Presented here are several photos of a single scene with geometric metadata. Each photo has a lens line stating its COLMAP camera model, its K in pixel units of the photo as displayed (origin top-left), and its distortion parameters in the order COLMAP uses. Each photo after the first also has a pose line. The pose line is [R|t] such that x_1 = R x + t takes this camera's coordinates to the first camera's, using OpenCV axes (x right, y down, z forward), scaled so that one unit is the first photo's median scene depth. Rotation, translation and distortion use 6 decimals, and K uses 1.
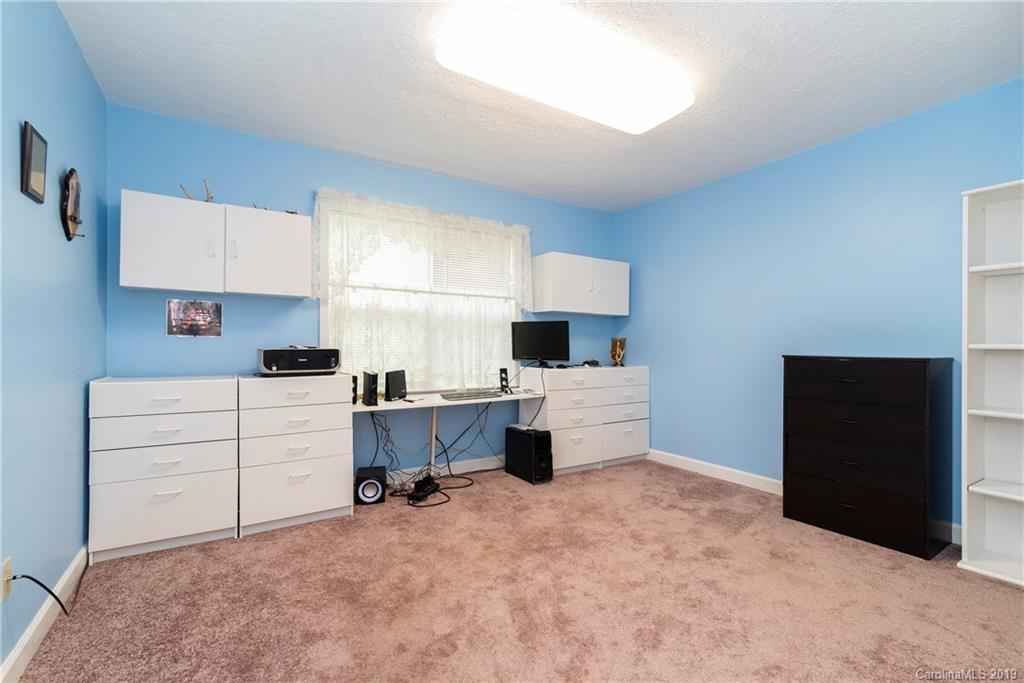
lens RADIAL K [[460.4, 0, 514.8], [0, 460.4, 345.4], [0, 0, 1]] dist [0.010520, -0.000177]
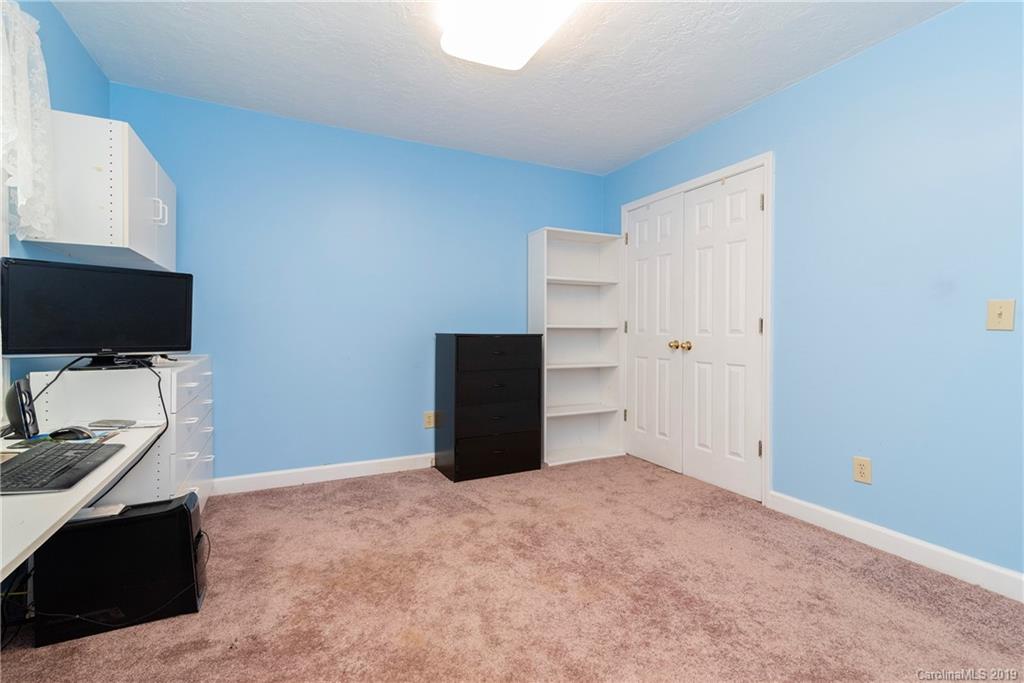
lens RADIAL K [[465.5, 0, 514.0], [0, 465.5, 331.9], [0, 0, 1]] dist [0.022743, -0.000053]
pose [[0.111234, -0.008306, 0.993760, -0.433758], [-0.005673, 0.999943, 0.008993, 0.005984], [-0.993778, -0.006637, 0.111180, 0.660238]]
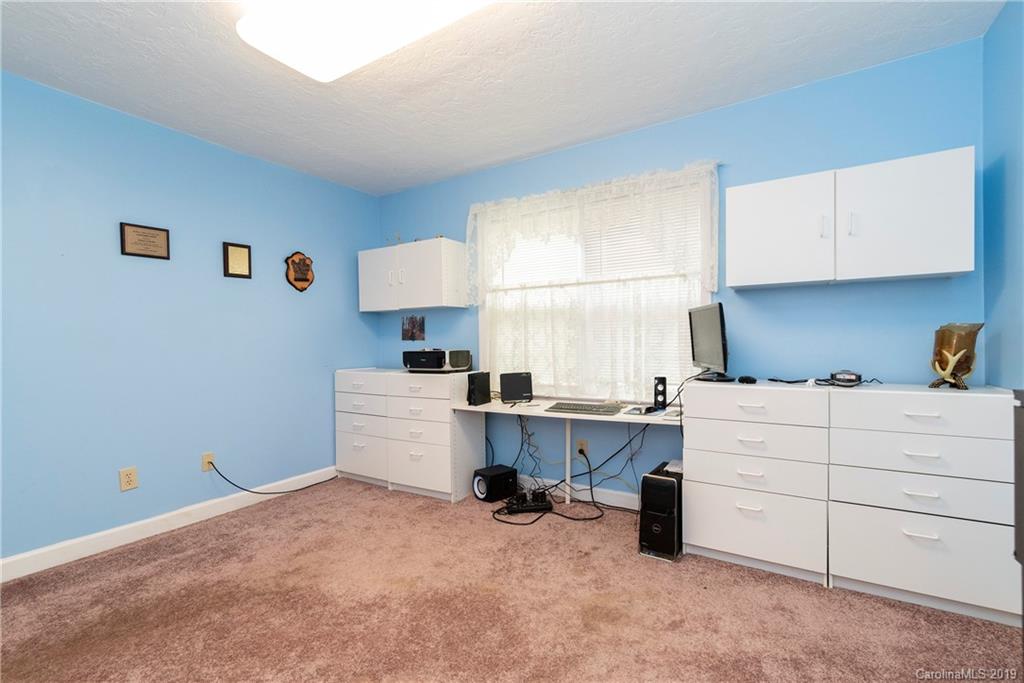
lens RADIAL K [[460.4, 0, 514.8], [0, 460.4, 345.4], [0, 0, 1]] dist [0.010520, -0.000177]
pose [[0.432606, -0.002895, -0.901578, 0.607757], [0.015900, 0.999864, 0.004419, -0.006550], [0.901443, -0.016247, 0.432593, 0.581284]]
